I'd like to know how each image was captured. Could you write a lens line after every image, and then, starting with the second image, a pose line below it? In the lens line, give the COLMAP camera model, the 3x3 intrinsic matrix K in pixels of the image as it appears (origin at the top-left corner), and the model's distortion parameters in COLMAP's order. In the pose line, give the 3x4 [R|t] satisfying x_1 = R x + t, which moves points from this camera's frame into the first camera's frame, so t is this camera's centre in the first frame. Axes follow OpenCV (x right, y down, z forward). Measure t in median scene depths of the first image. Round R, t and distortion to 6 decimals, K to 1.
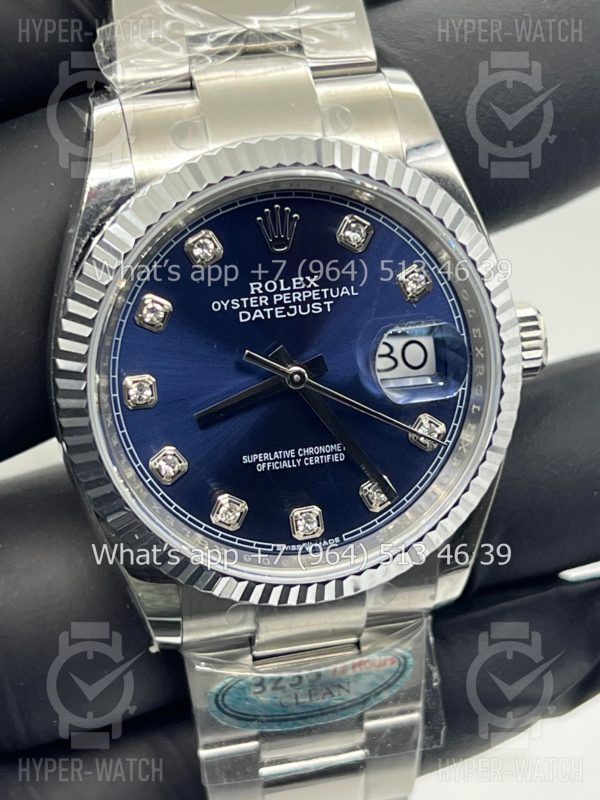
lens RADIAL K [[1904.2, 0, 300.0], [0, 1904.2, 402.9], [0, 0, 1]] dist [0.235480, 0.000000]
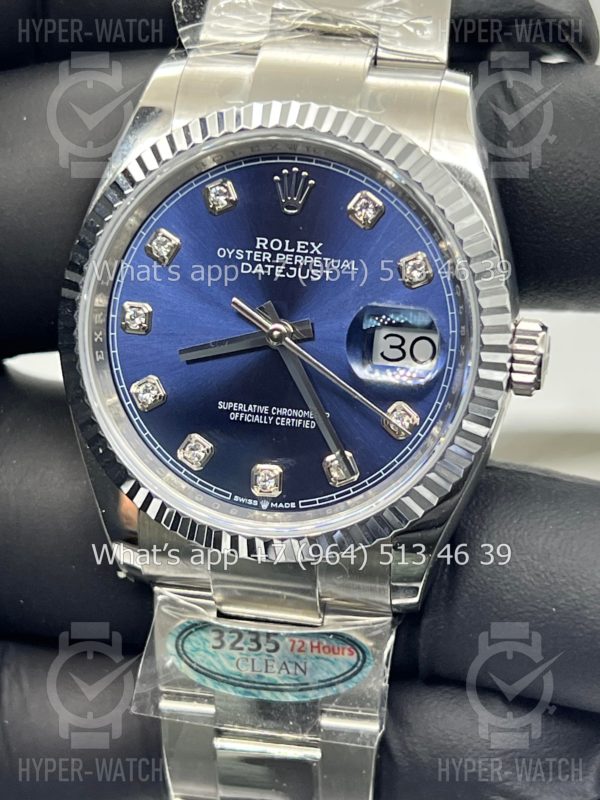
lens RADIAL K [[1904.2, 0, 301.4], [0, 1904.2, 399.9], [0, 0, 1]] dist [0.235480, 0.000000]
pose [[0.915232, 0.202441, -0.348380, 0.372467], [-0.238260, 0.969172, -0.062755, 0.081731], [0.324936, 0.140440, 0.935250, 0.045577]]
